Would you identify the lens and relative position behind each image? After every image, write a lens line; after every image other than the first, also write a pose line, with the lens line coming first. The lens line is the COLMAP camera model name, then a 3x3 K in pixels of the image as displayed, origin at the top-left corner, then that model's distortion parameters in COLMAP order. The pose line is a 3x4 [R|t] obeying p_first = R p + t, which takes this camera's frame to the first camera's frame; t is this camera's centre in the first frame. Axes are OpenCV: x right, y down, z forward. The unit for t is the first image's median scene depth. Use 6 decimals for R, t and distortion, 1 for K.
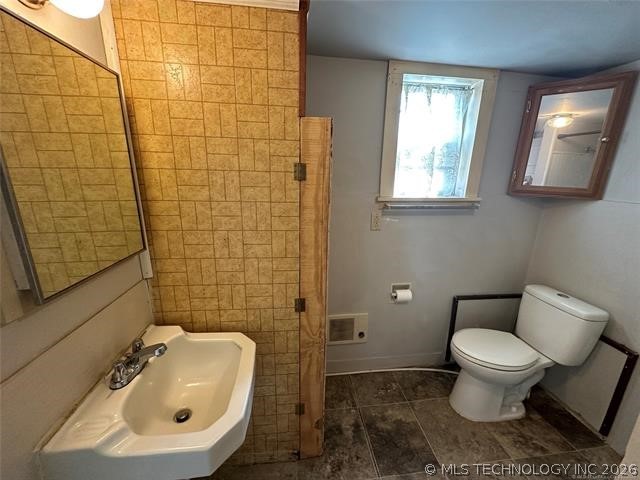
lens RADIAL K [[254.6, 0, 318.2], [0, 254.6, 239.7], [0, 0, 1]] dist [-0.004110, 0.000684]
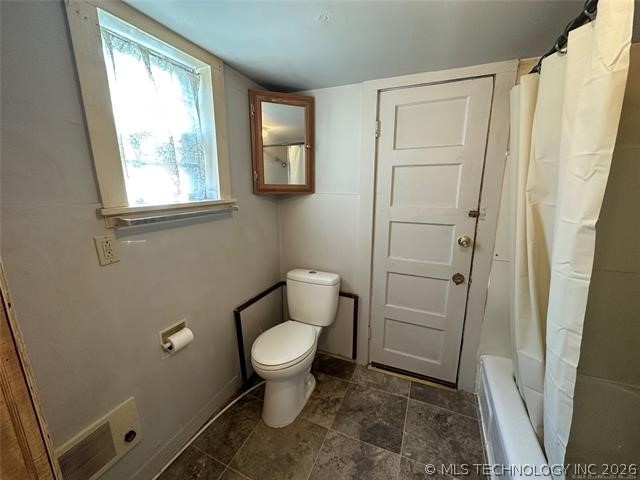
lens RADIAL K [[254.6, 0, 319.5], [0, 254.6, 238.5], [0, 0, 1]] dist [-0.004110, 0.000684]
pose [[0.514735, -0.197760, 0.834230, -0.008893], [0.227923, 0.969583, 0.089214, -0.036298], [-0.826498, 0.144219, 0.544152, 0.261333]]
